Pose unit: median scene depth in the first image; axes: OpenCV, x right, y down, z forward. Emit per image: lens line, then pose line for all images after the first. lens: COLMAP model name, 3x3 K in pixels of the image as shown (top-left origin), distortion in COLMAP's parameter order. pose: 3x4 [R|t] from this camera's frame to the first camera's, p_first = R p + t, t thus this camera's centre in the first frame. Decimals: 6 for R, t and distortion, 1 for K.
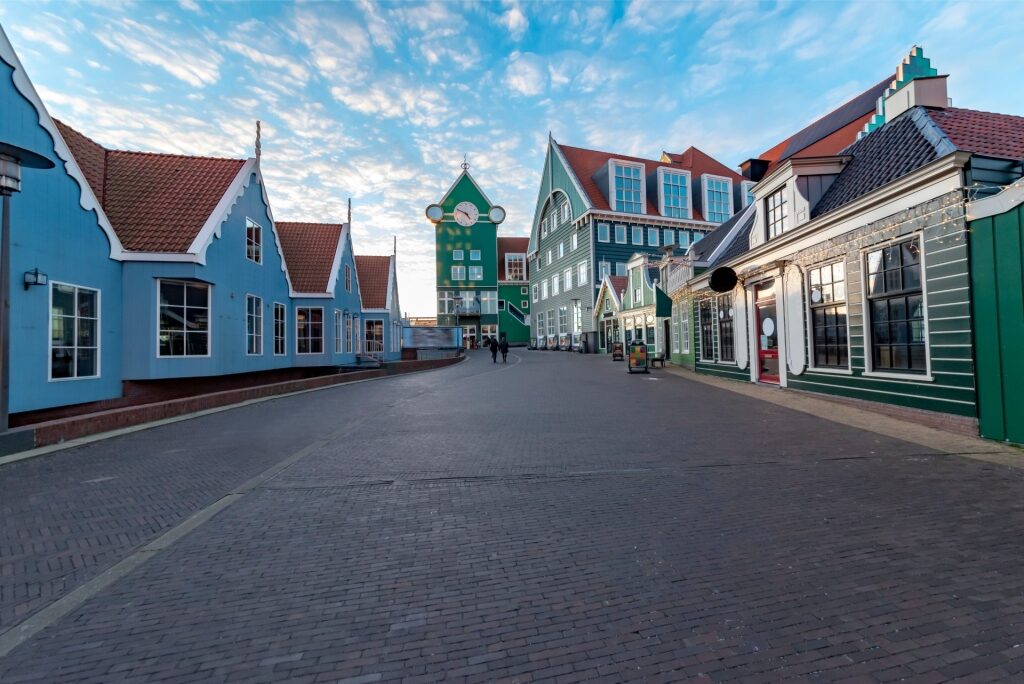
lens RADIAL K [[355.4, 0, 512.0], [0, 355.4, 342.0], [0, 0, 1]] dist [-0.001263, -0.000113]
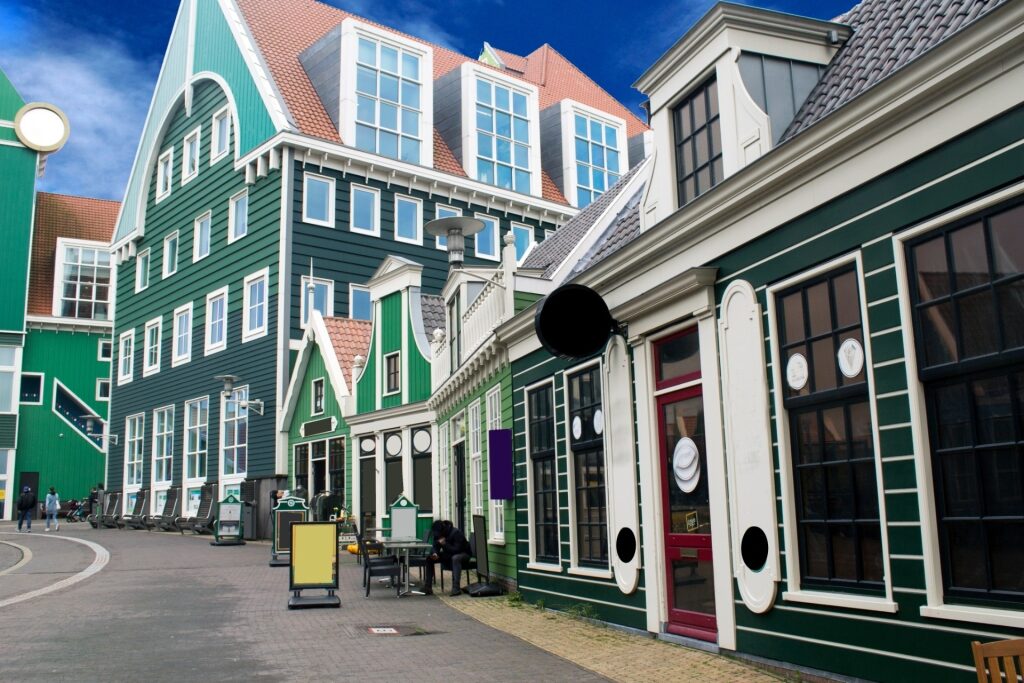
lens RADIAL K [[1008.4, 0, 512.0], [0, 1008.4, 341.5], [0, 0, 1]] dist [-0.092952, 0.004165]
pose [[0.906398, 0.069556, 0.416660, 0.126755], [-0.001308, 0.986808, -0.161890, -0.002606], [-0.422424, 0.146192, 0.894531, 0.154863]]
